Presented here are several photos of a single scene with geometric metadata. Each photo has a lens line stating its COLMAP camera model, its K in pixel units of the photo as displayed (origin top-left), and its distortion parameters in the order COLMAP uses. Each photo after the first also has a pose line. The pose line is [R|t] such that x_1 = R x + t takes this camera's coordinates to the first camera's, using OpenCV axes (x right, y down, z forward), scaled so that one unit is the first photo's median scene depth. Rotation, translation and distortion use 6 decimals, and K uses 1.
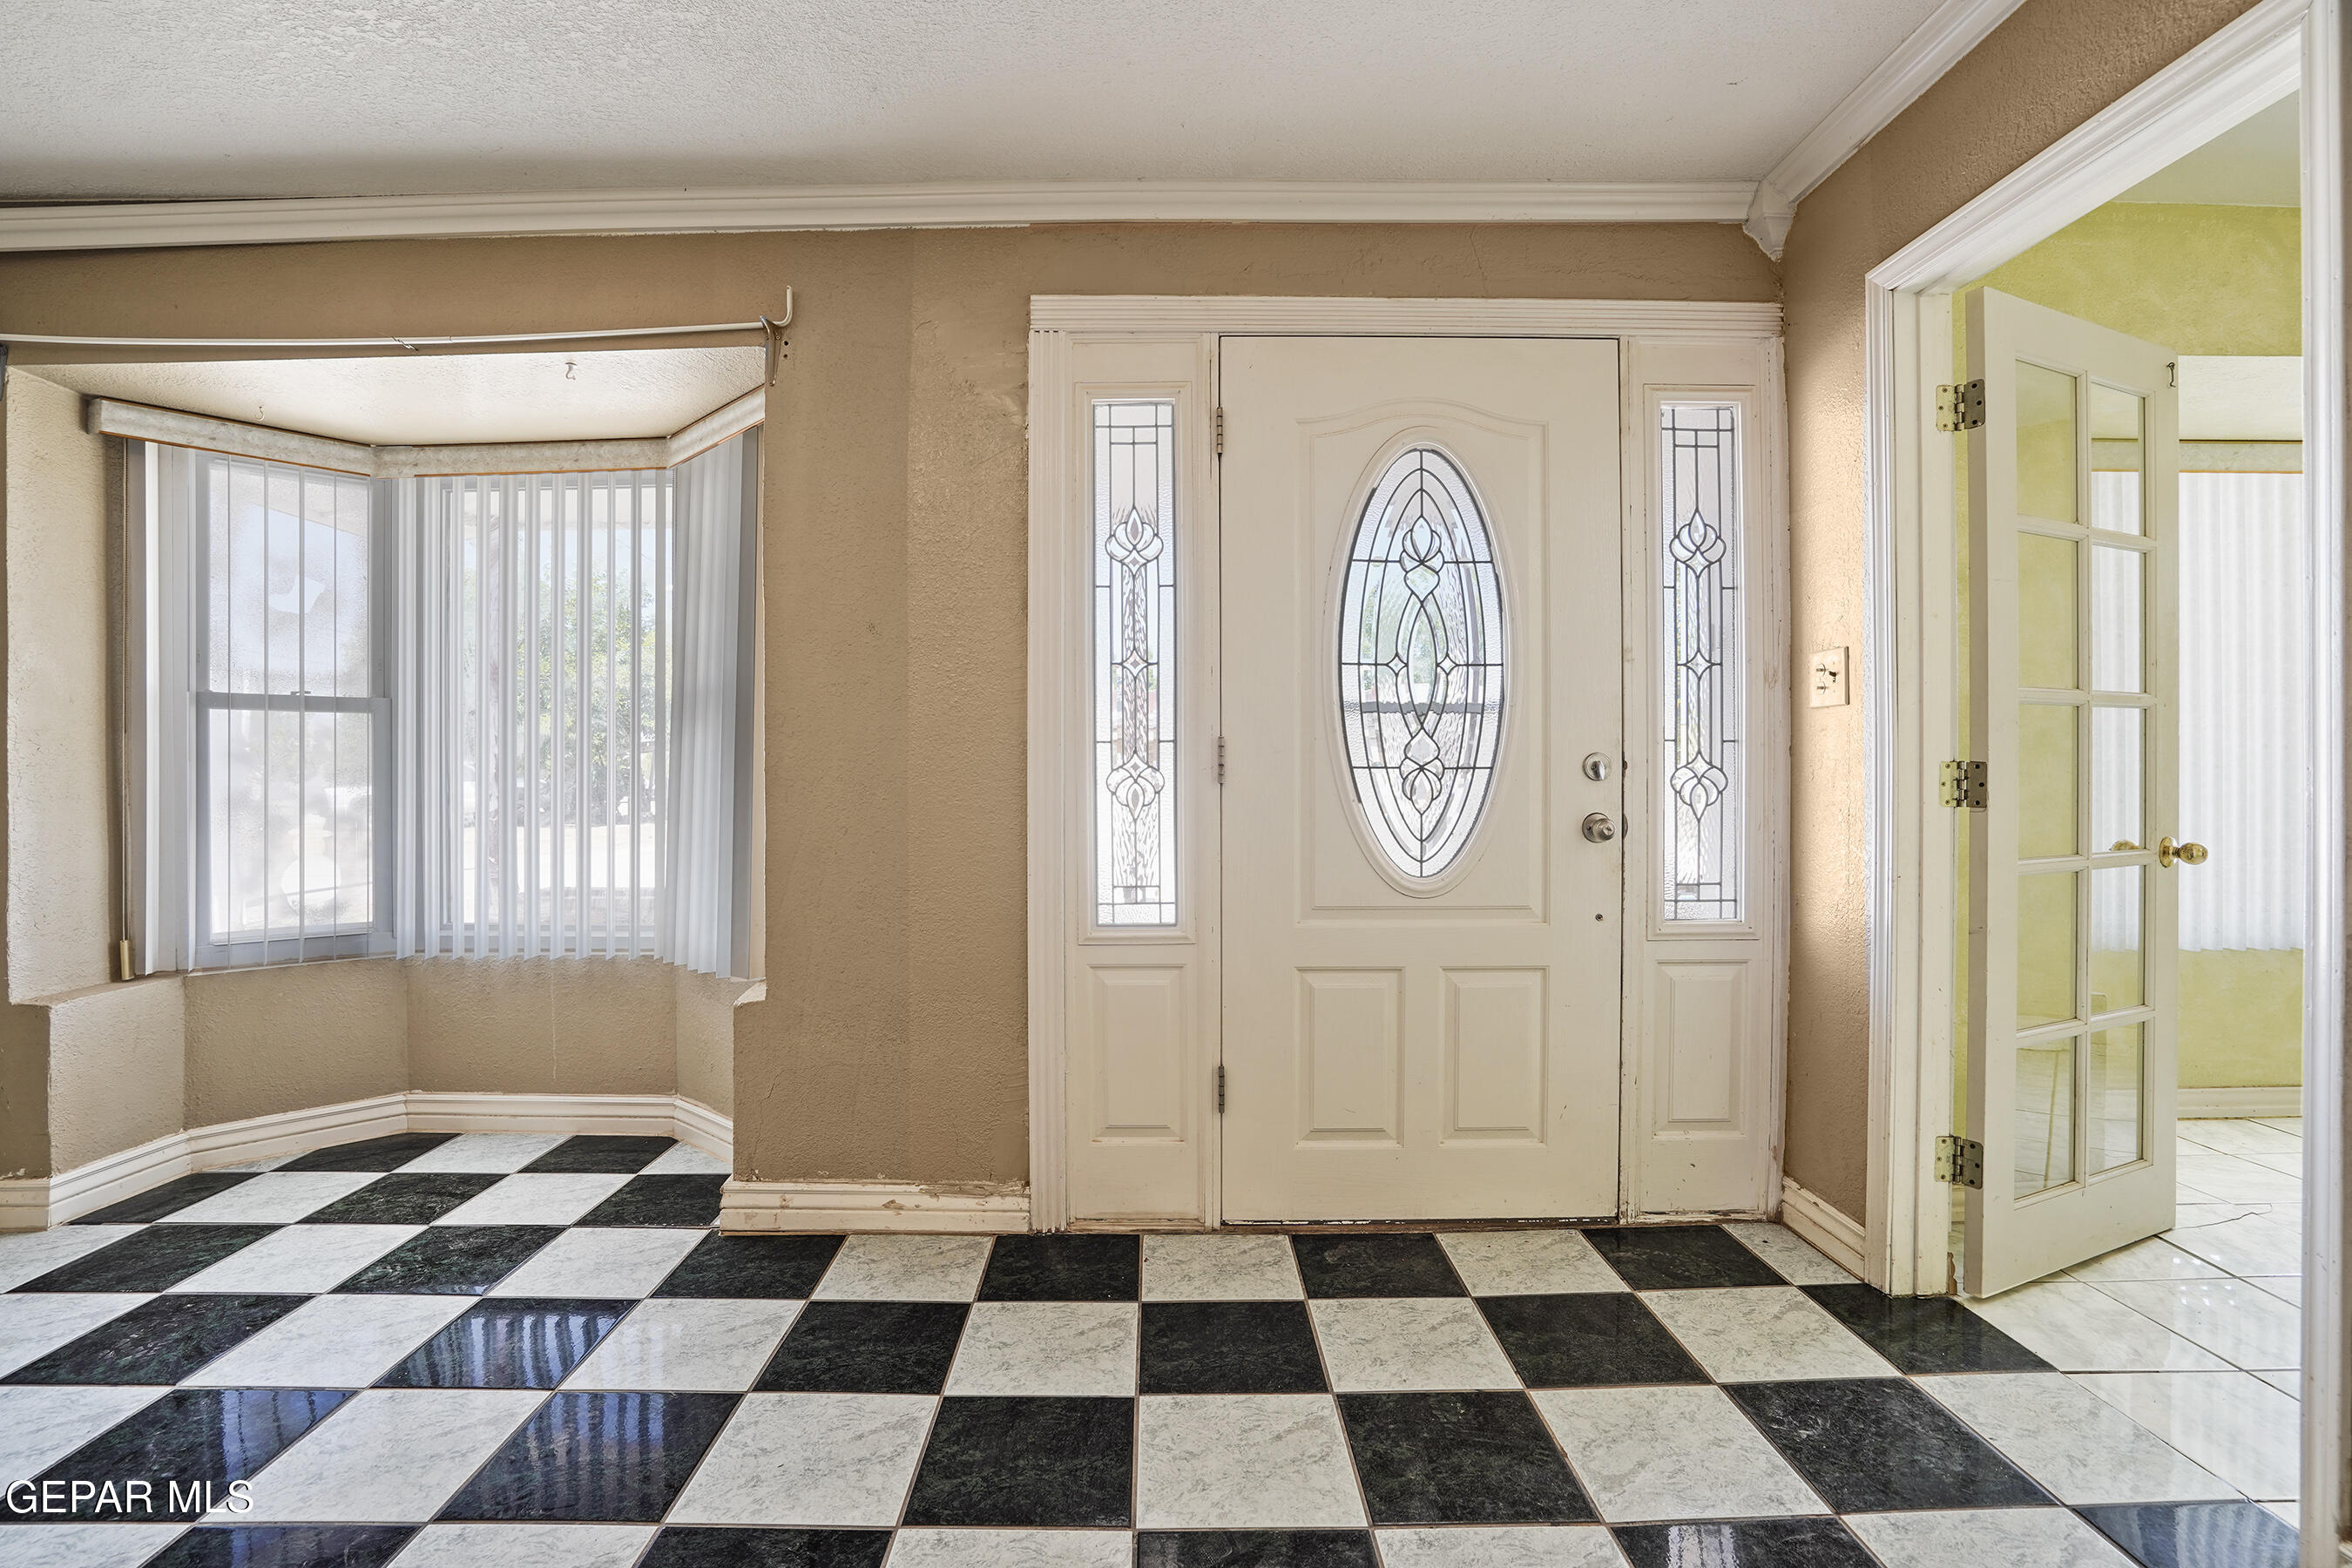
lens RADIAL K [[1101.5, 0, 1171.7], [0, 1101.5, 783.0], [0, 0, 1]] dist [-0.053516, 0.018785]
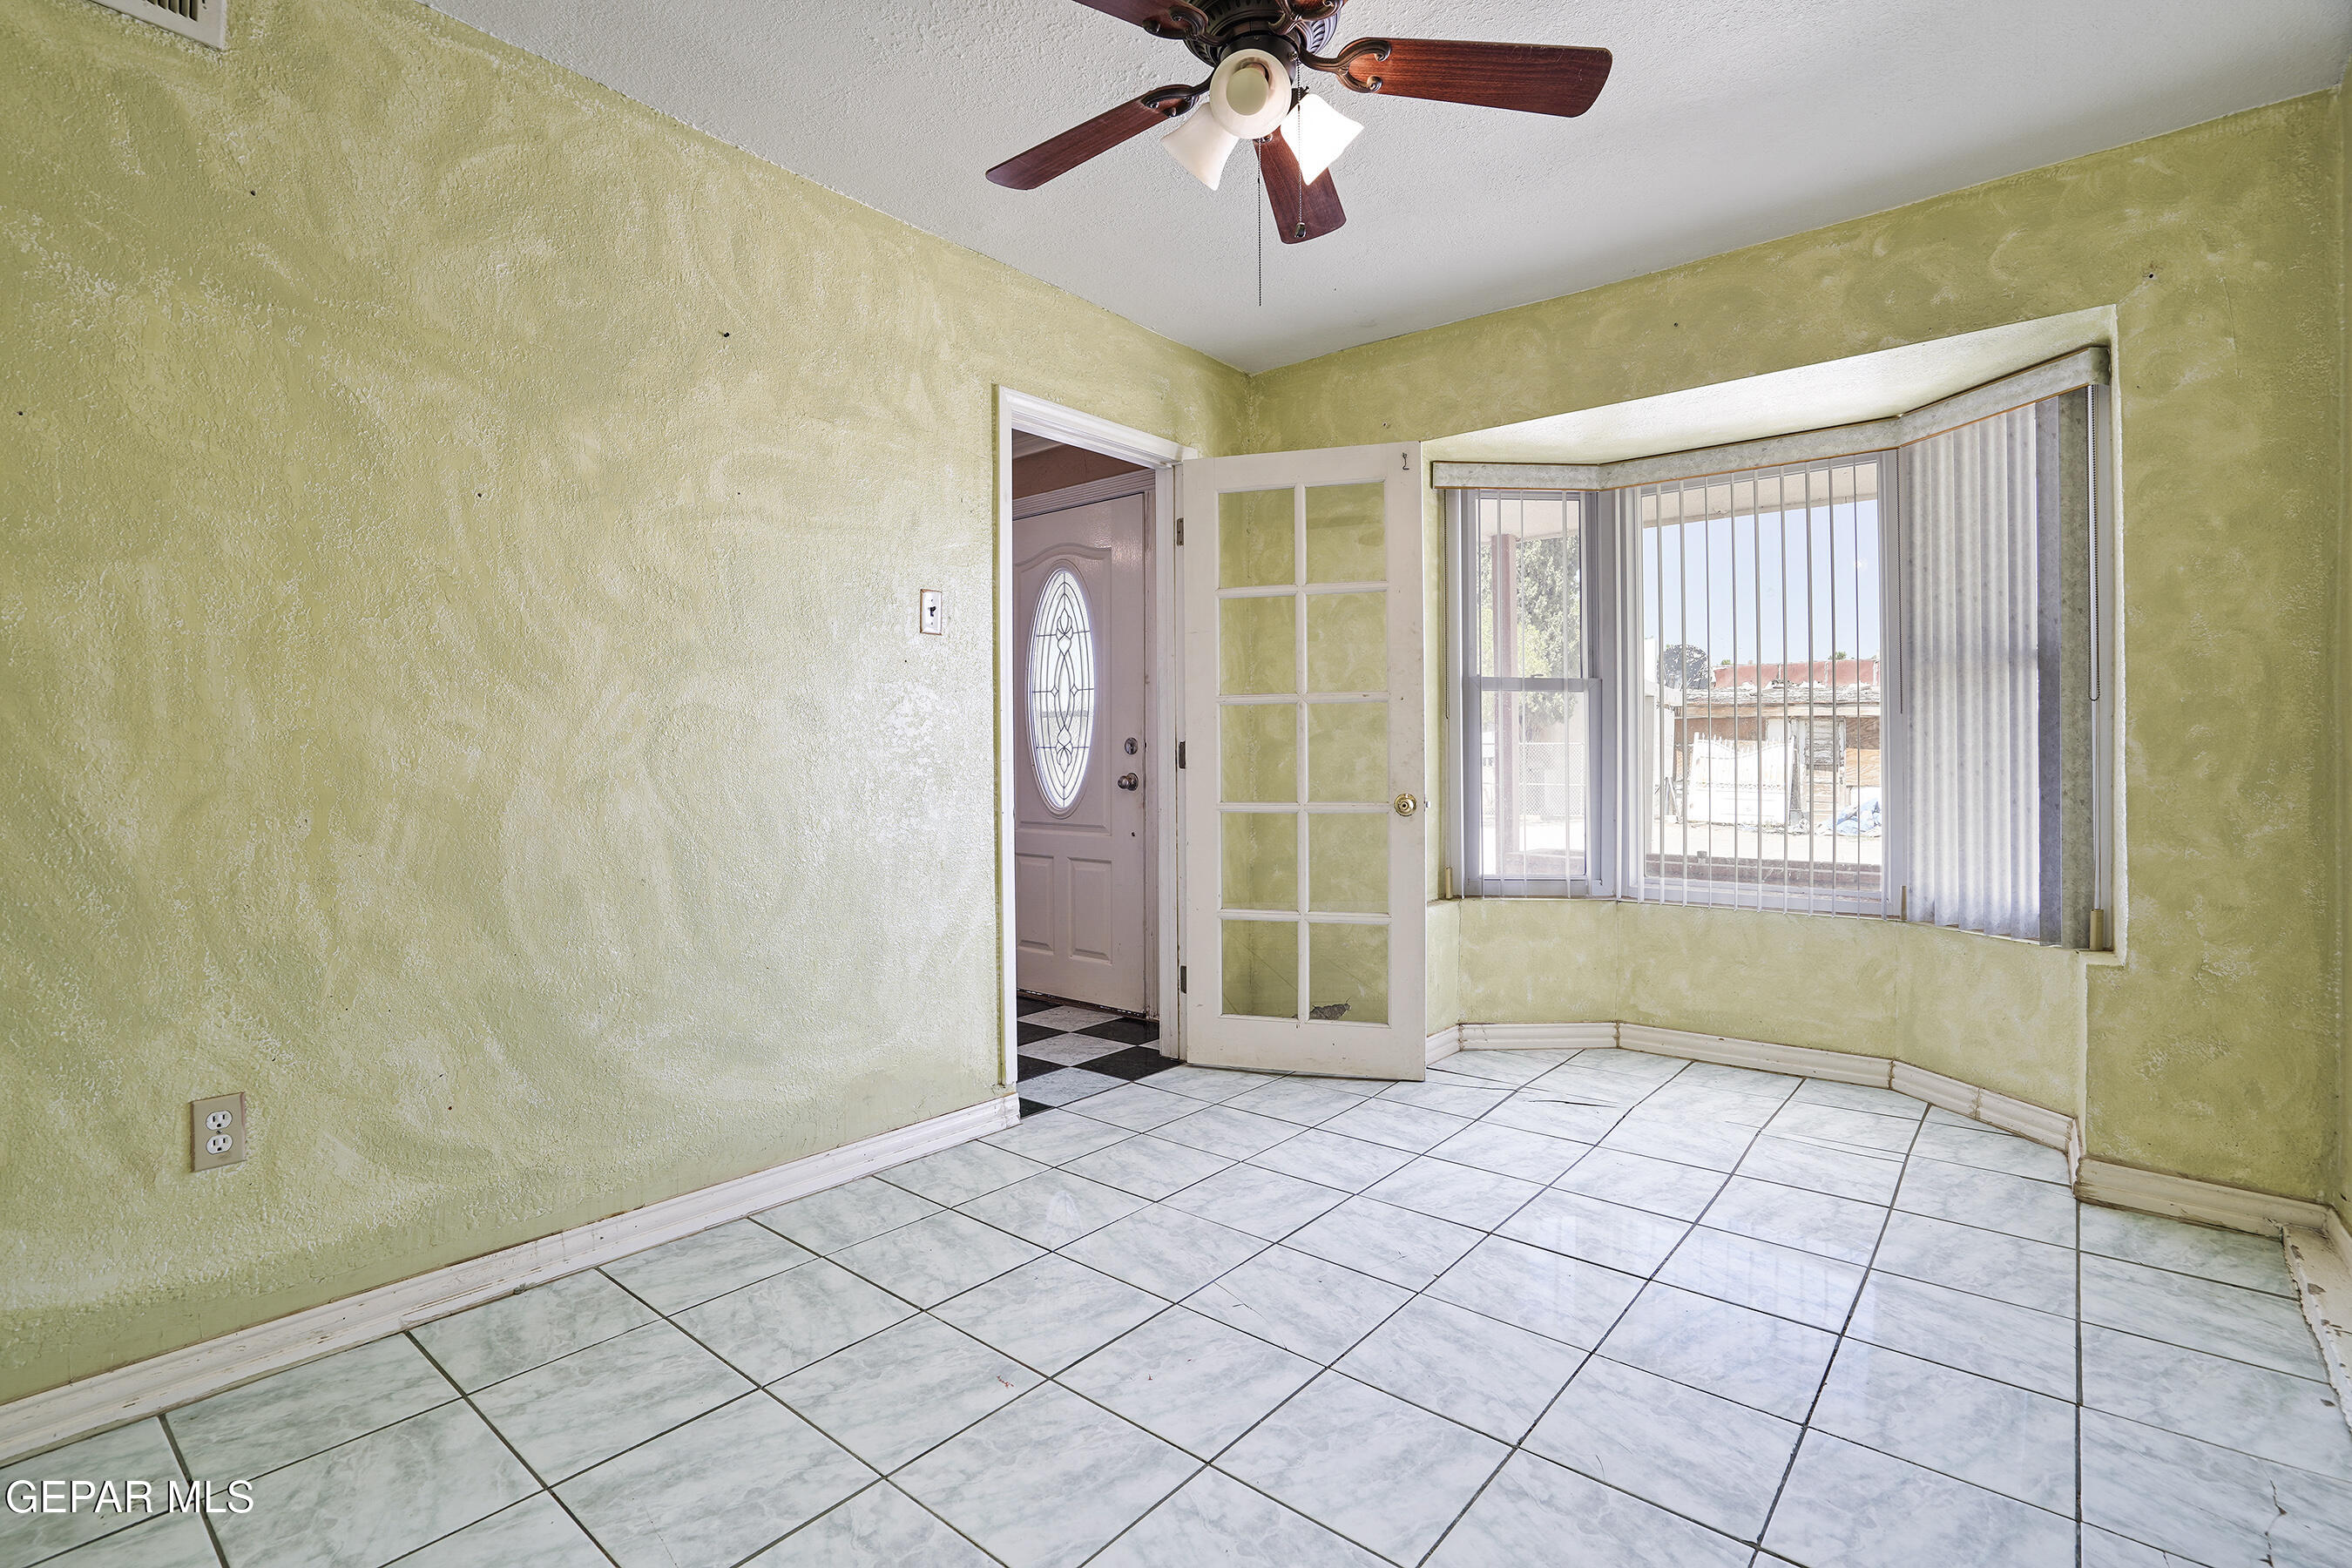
lens RADIAL K [[1101.5, 0, 1178.7], [0, 1101.5, 771.2], [0, 0, 1]] dist [-0.053516, 0.018785]
pose [[0.774153, 0.005689, -0.632973, 1.536456], [0.002509, 0.999924, 0.012055, 0.003914], [0.632993, -0.010920, 0.774080, -0.291271]]
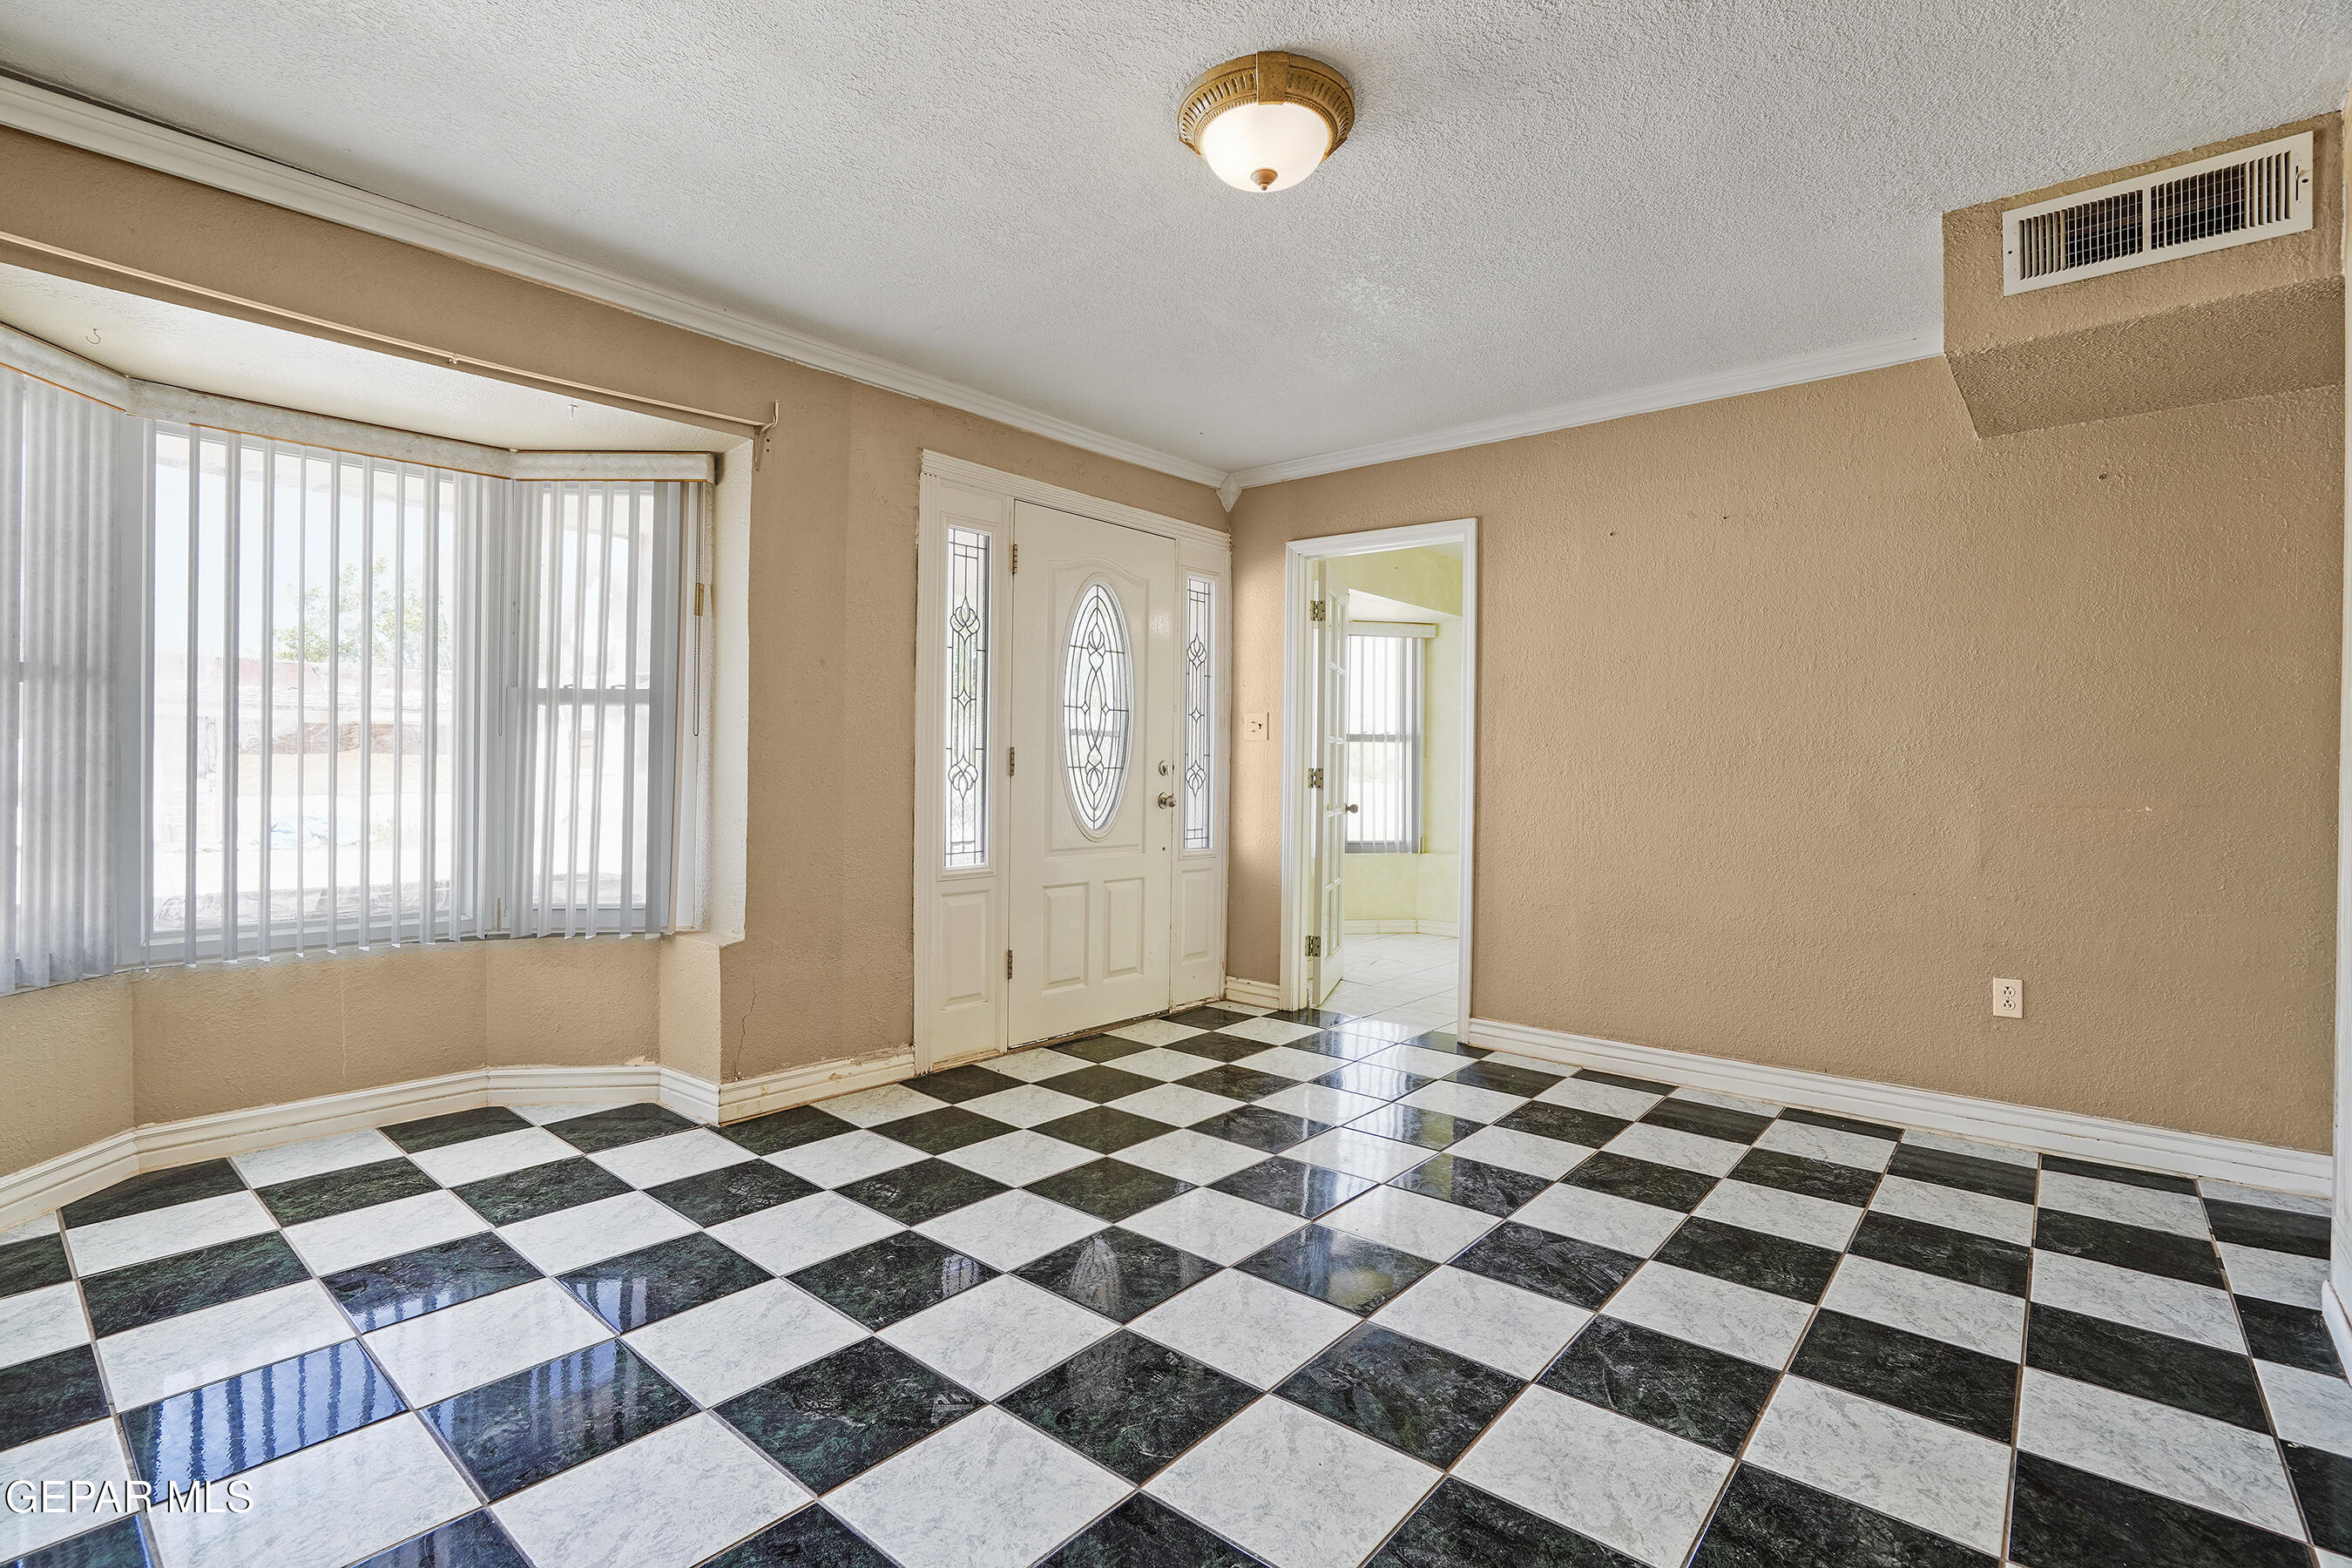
lens RADIAL K [[1101.5, 0, 1179.3], [0, 1101.5, 781.3], [0, 0, 1]] dist [-0.053516, 0.018785]
pose [[0.646744, 0.001901, 0.762705, -1.028462], [-0.006636, 0.999973, 0.003134, 0.001749], [-0.762679, -0.007088, 0.646739, -0.236495]]
